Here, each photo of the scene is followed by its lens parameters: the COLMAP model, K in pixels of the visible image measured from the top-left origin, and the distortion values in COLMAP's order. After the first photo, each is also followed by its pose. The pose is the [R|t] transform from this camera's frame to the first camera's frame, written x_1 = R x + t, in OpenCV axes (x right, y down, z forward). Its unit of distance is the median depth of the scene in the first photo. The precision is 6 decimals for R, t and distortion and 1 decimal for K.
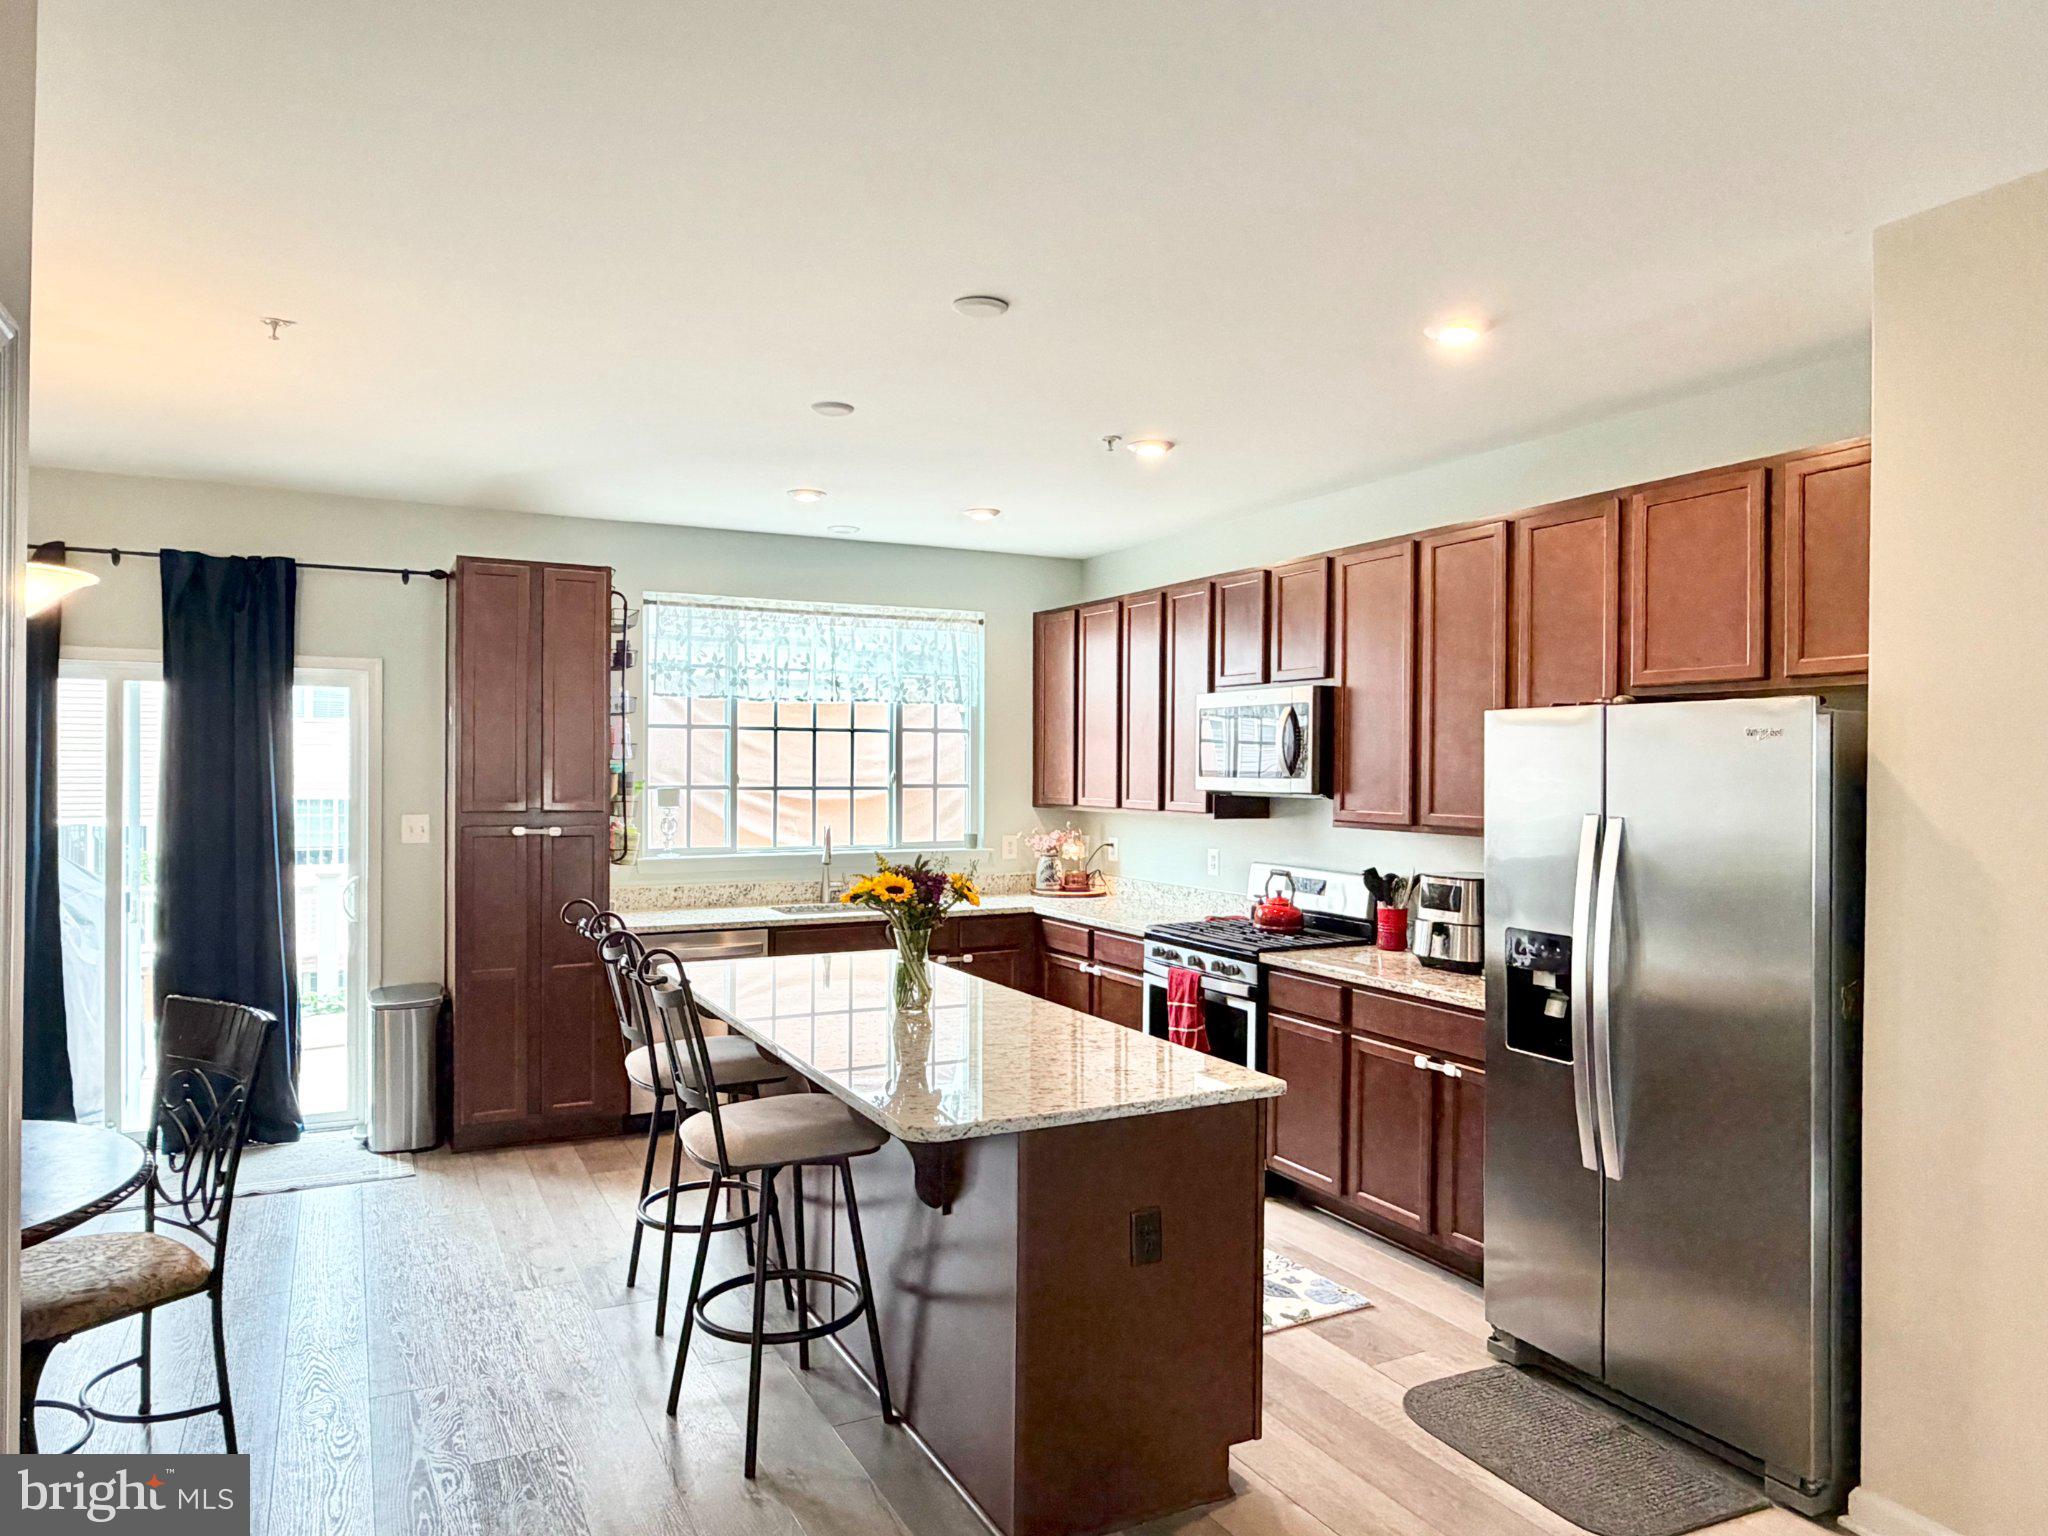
lens RADIAL K [[1313.4, 0, 1026.8], [0, 1313.4, 778.2], [0, 0, 1]] dist [-0.005448, -0.001892]
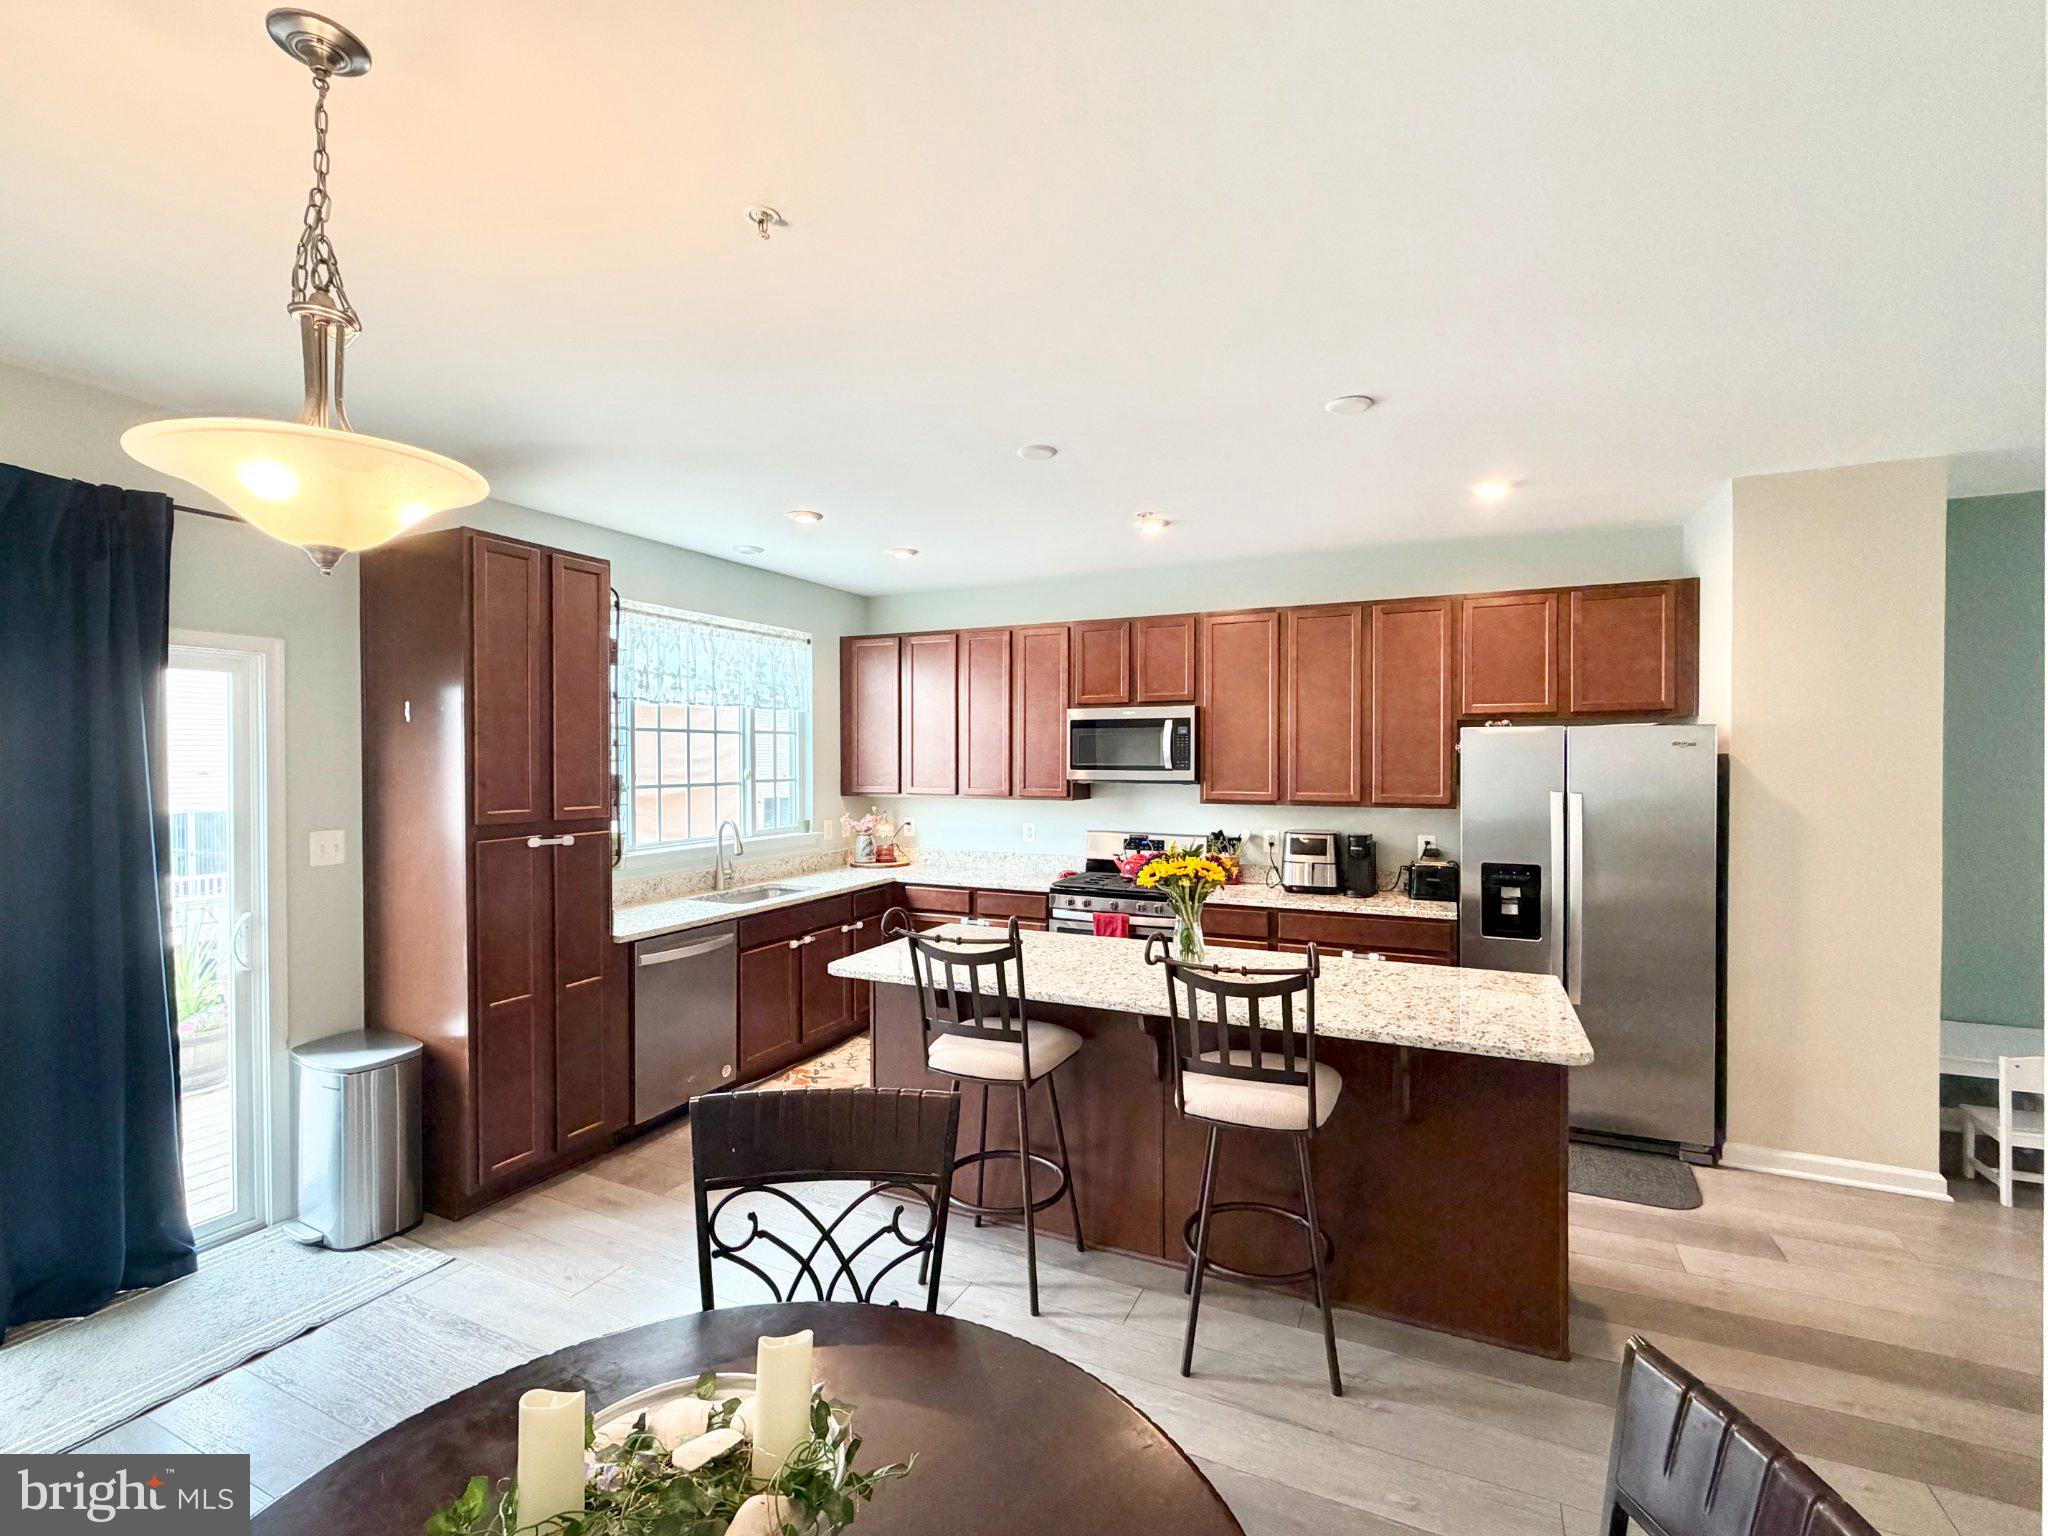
lens RADIAL K [[912.3, 0, 1024.0], [0, 912.3, 768.0], [0, 0, 1]] dist [-0.001039, 0.000247]
pose [[0.798876, -0.015034, 0.601308, -0.448735], [0.013057, 0.999885, 0.007653, -0.010067], [-0.601354, 0.001737, 0.798981, 0.268375]]
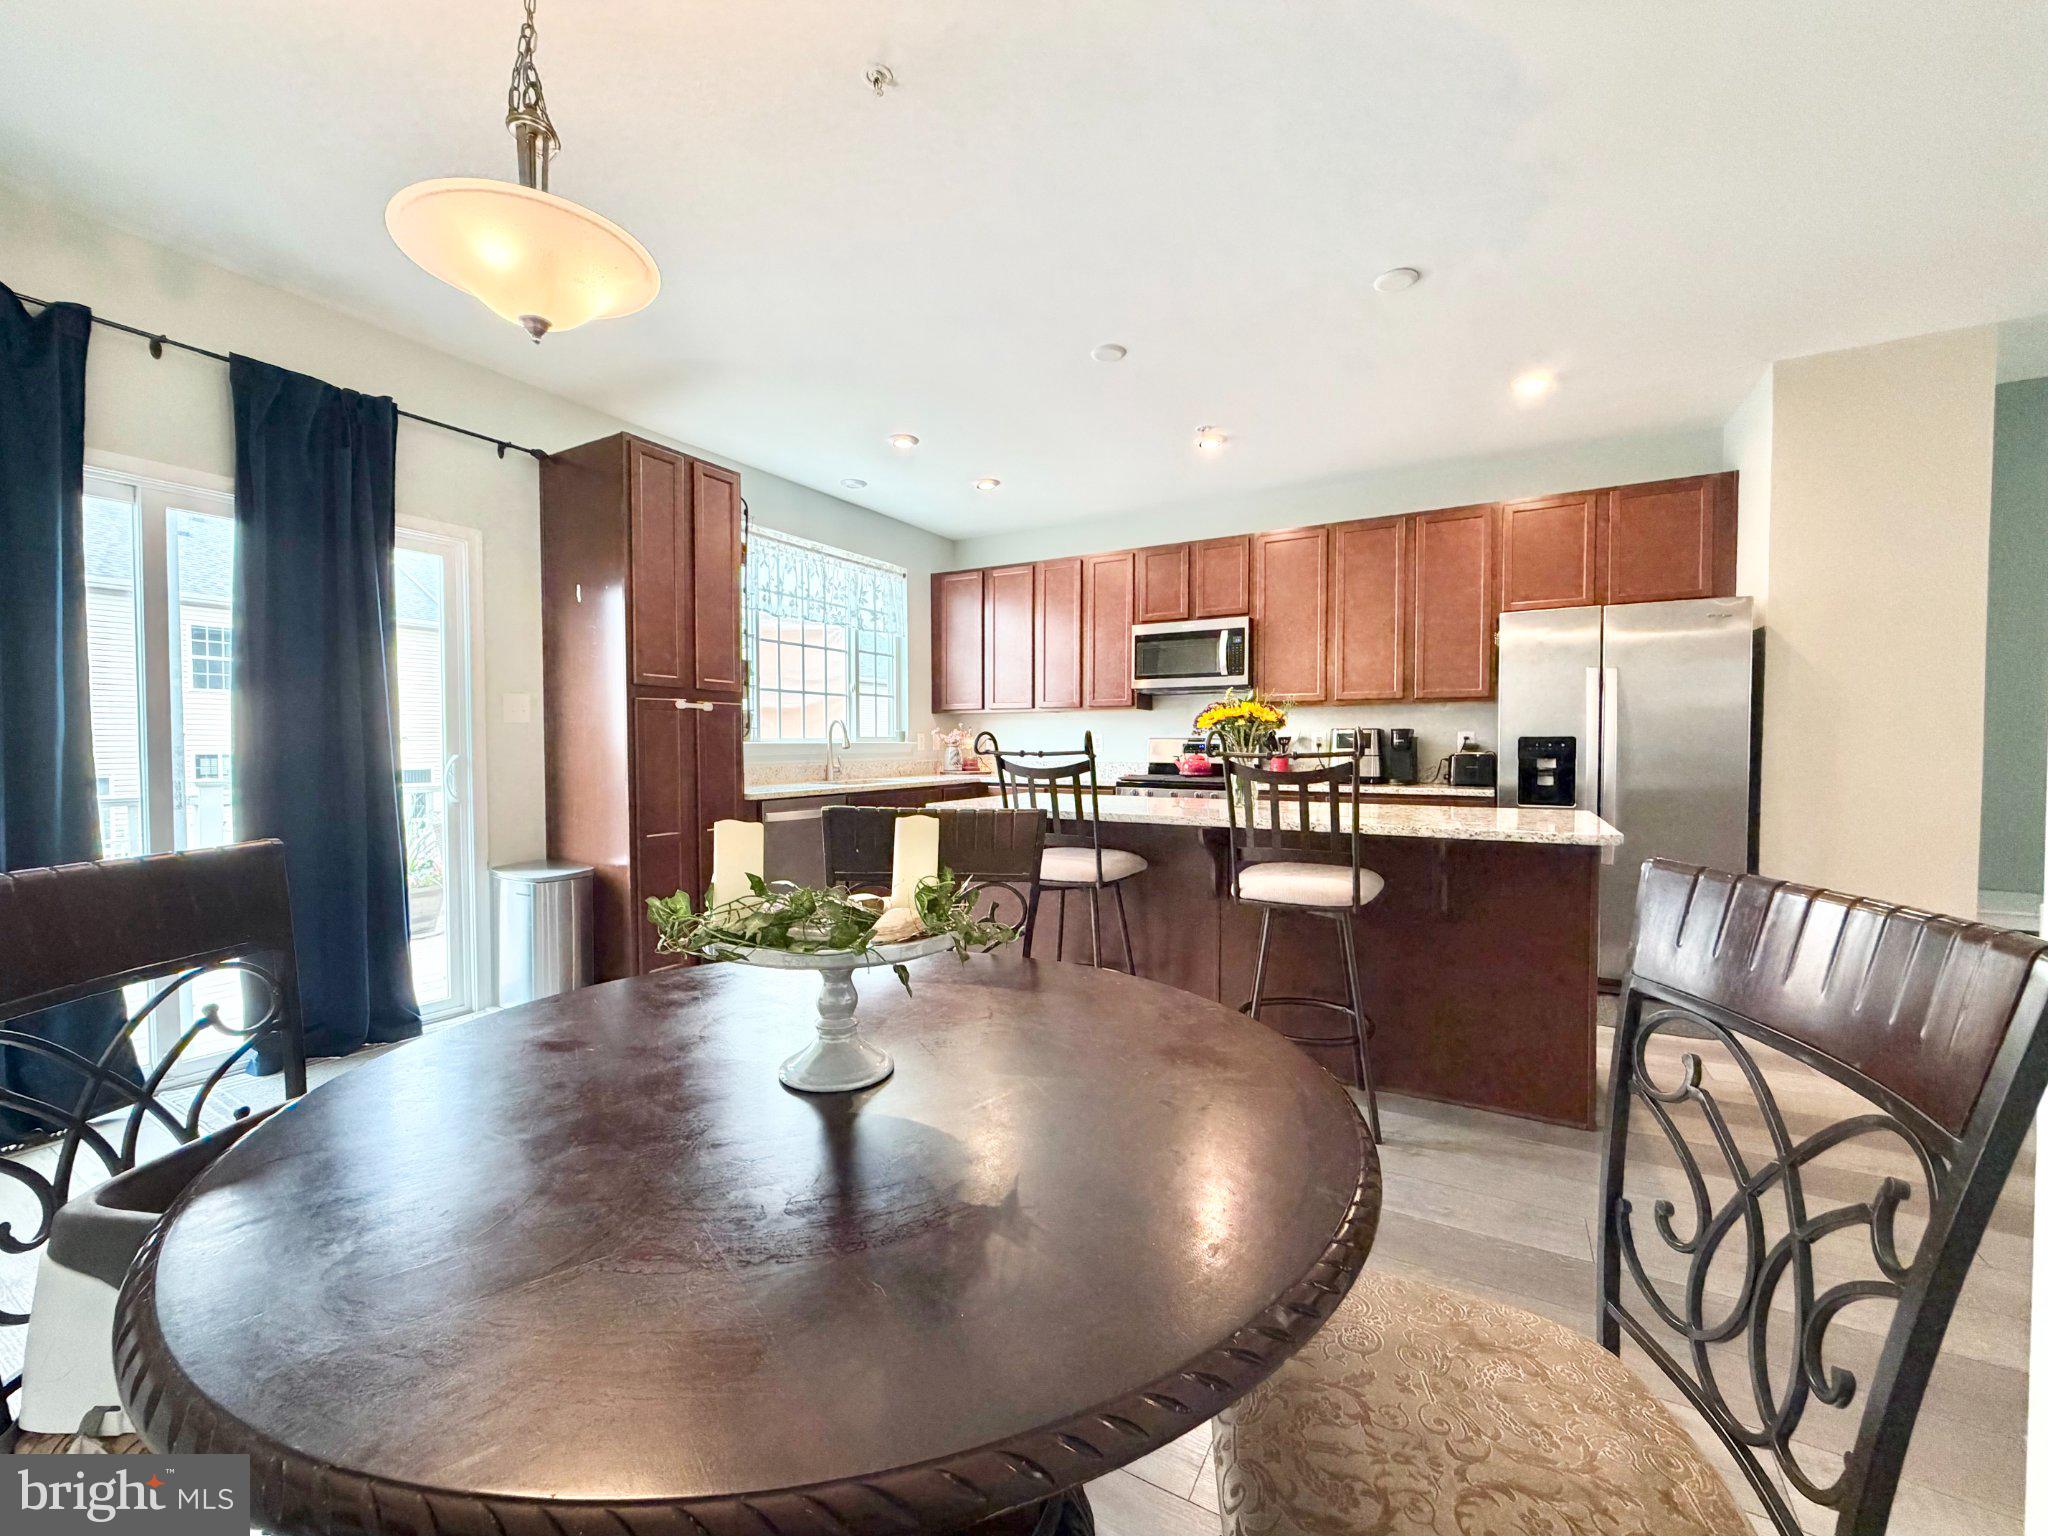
lens RADIAL K [[817.2, 0, 1018.1], [0, 817.2, 767.0], [0, 0, 1]] dist [-0.000948, -0.000296]
pose [[0.847562, -0.023775, 0.530164, -0.461564], [0.012414, 0.999611, 0.024980, 0.070762], [-0.530551, -0.014591, 0.847527, 0.261375]]
